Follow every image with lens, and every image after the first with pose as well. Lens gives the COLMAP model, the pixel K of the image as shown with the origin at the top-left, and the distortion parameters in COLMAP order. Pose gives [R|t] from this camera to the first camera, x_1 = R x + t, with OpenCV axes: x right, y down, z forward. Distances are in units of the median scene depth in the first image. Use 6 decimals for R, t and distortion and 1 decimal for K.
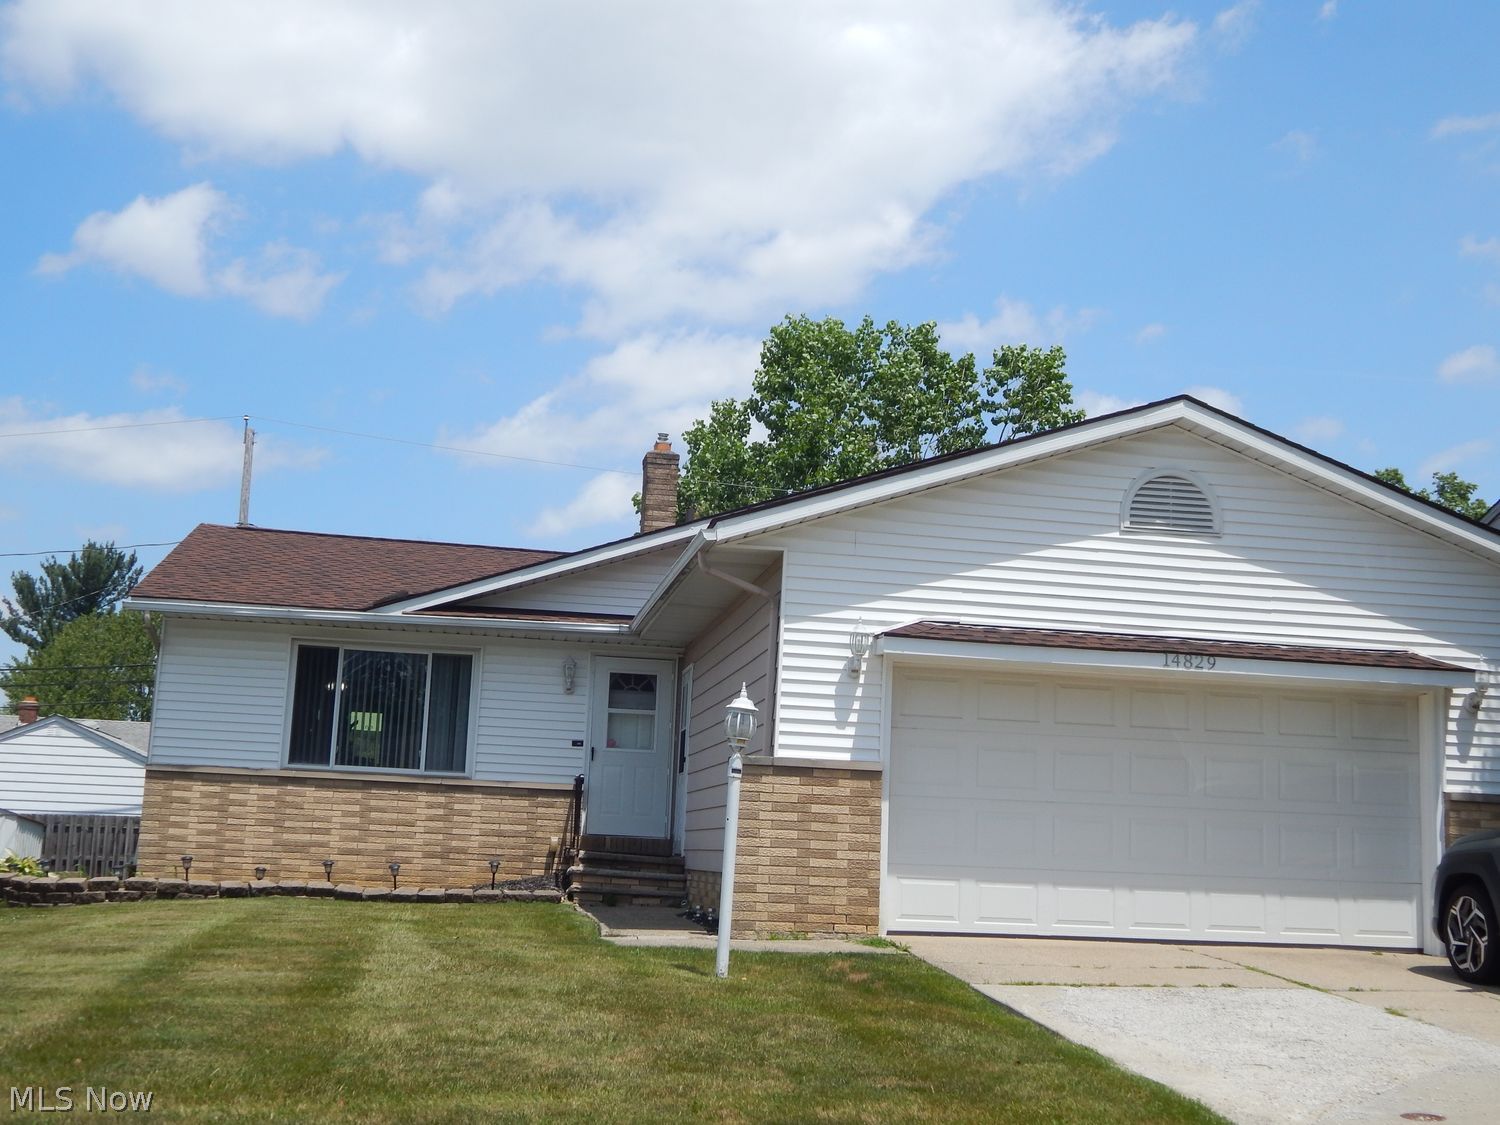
lens RADIAL K [[1906.3, 0, 758.3], [0, 1906.3, 558.4], [0, 0, 1]] dist [0.024962, 0.000000]
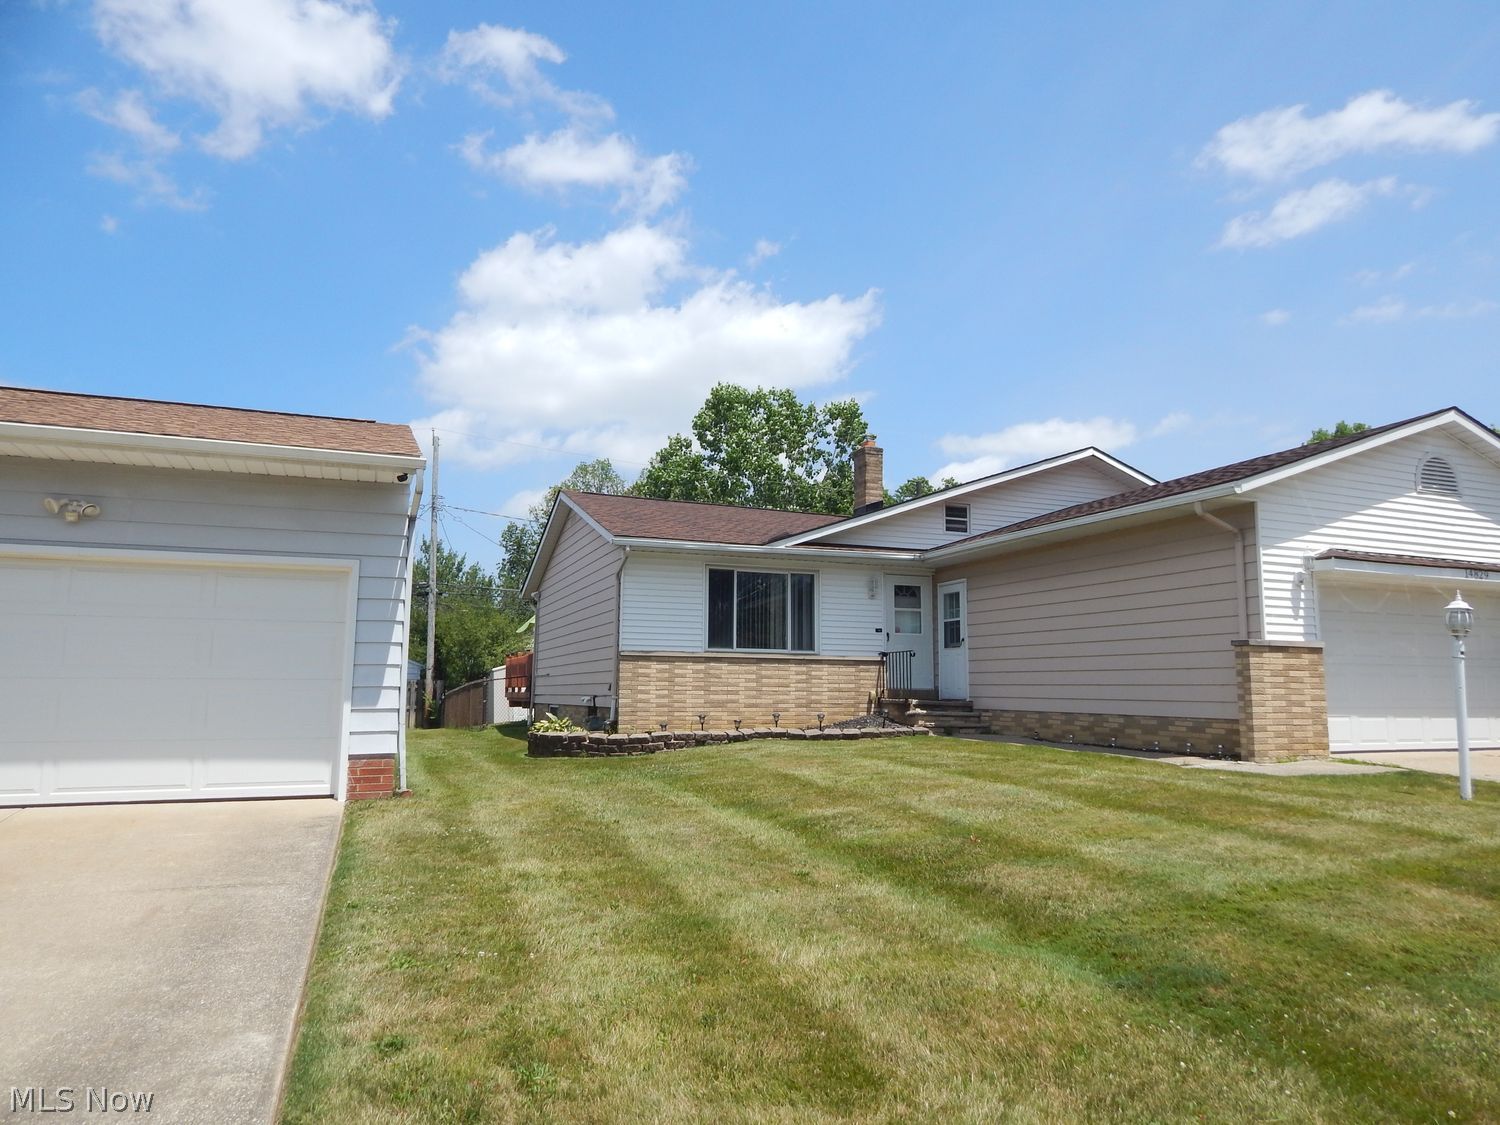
lens RADIAL K [[992.6, 0, 753.8], [0, 992.6, 556.8], [0, 0, 1]] dist [-0.000720, -0.005908]
pose [[0.970785, -0.003352, 0.239928, -0.431834], [-0.004511, 0.999471, 0.032216, 0.012334], [-0.239909, -0.032357, 0.970256, 0.265344]]
